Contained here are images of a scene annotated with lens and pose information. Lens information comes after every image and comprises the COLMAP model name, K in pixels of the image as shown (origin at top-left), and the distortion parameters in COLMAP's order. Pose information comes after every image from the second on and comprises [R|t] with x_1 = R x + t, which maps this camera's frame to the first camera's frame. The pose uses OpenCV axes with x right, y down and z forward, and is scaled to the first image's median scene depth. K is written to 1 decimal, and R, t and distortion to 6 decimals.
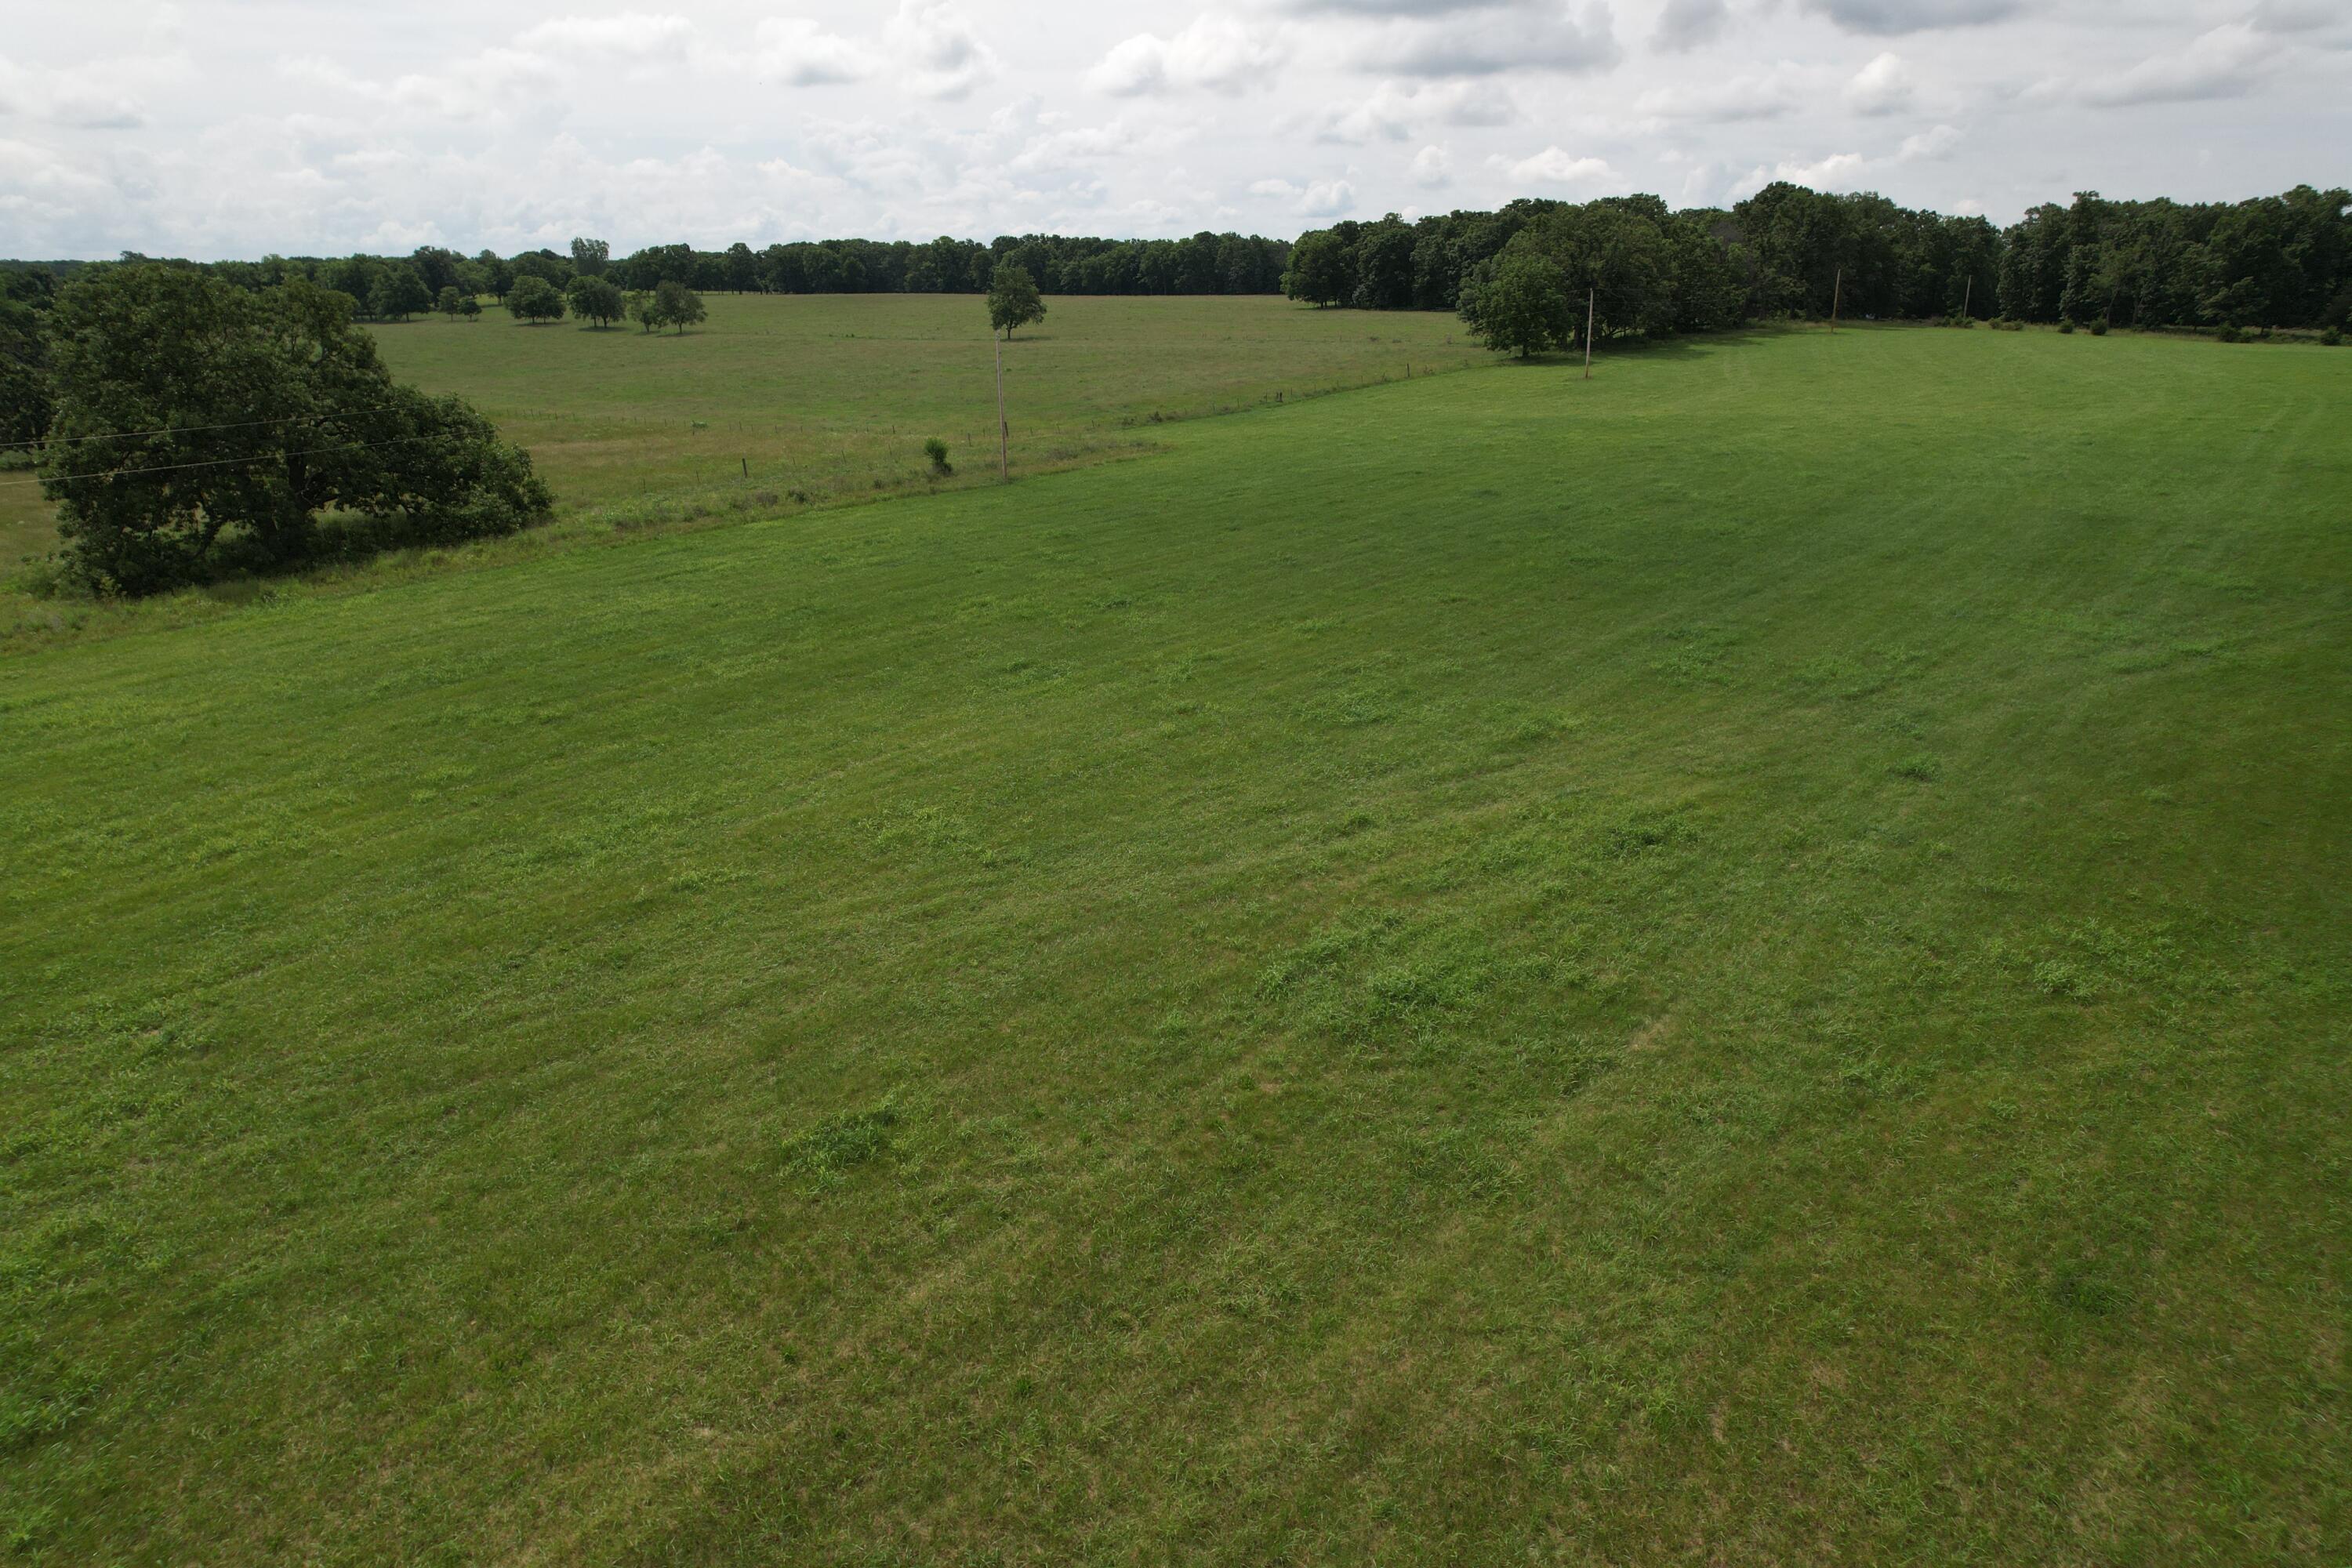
lens RADIAL K [[1508.4, 0, 1184.2], [0, 1508.4, 776.9], [0, 0, 1]] dist [-0.068742, 0.065888]
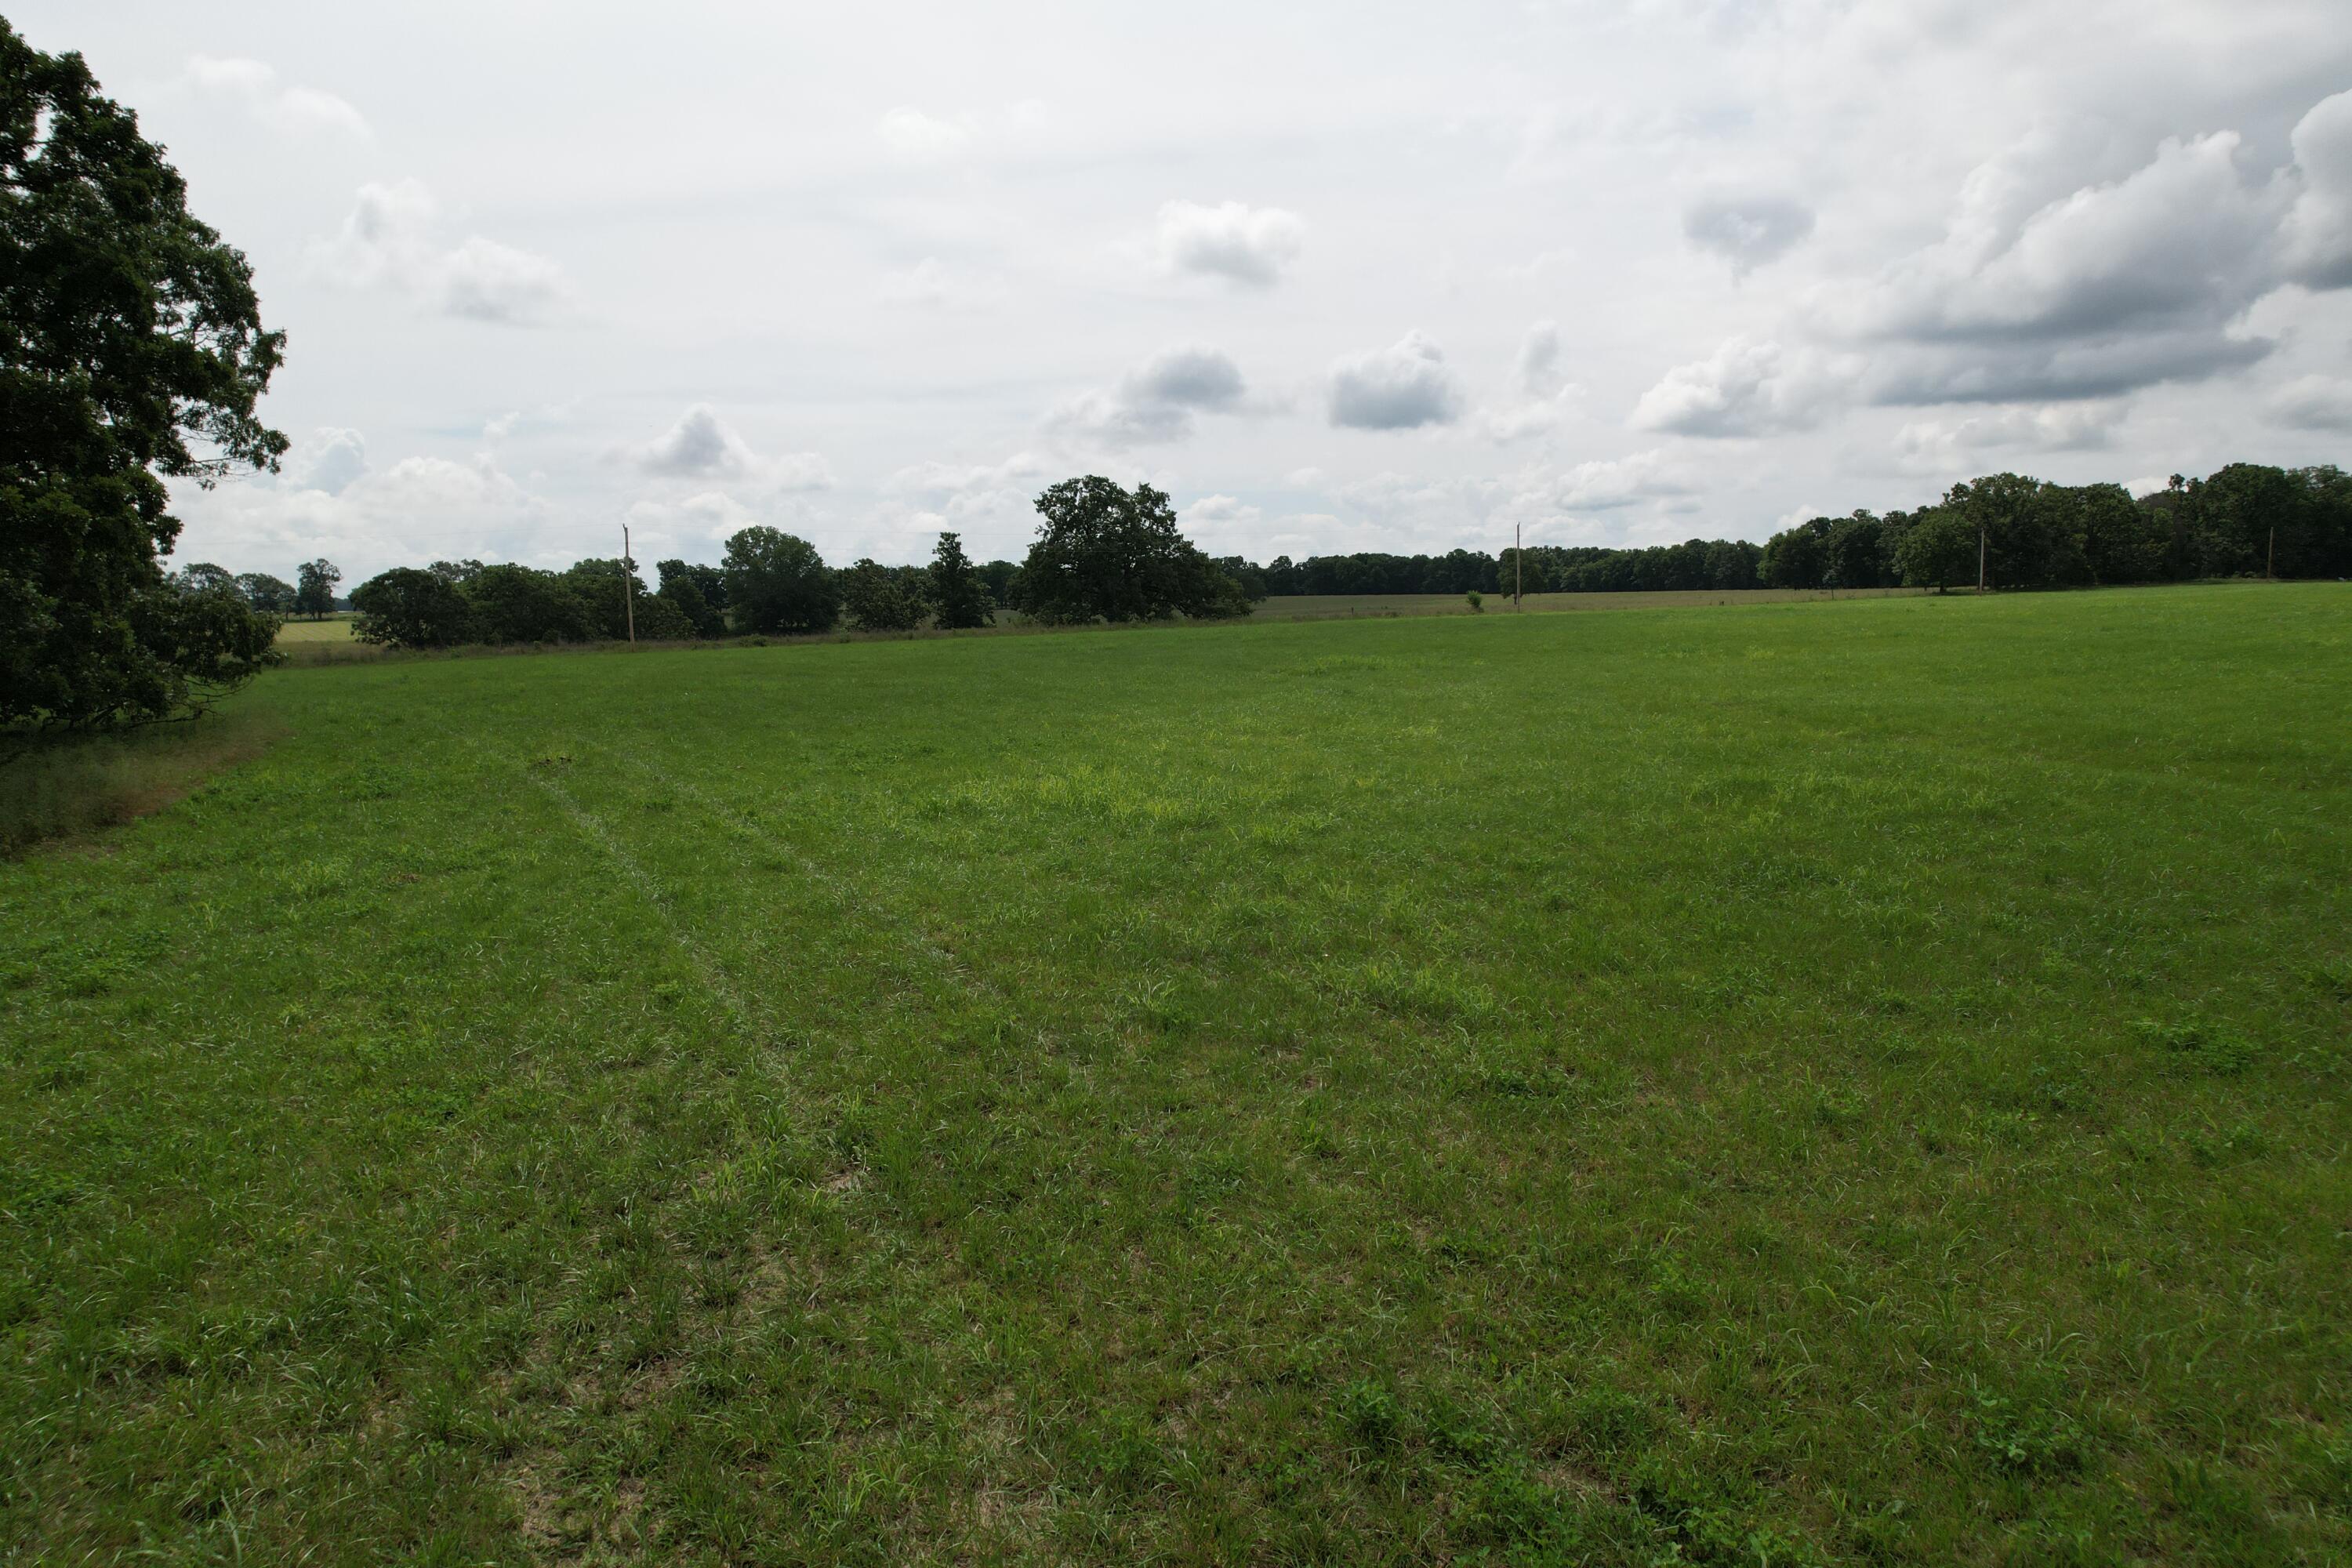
lens RADIAL K [[1508.4, 0, 1165.4], [0, 1508.4, 780.5], [0, 0, 1]] dist [-0.068742, 0.065888]
pose [[0.945212, 0.036600, -0.324399, 0.013514], [-0.103701, 0.975890, -0.192053, 0.102137], [0.309548, 0.215172, 0.926219, -0.180470]]
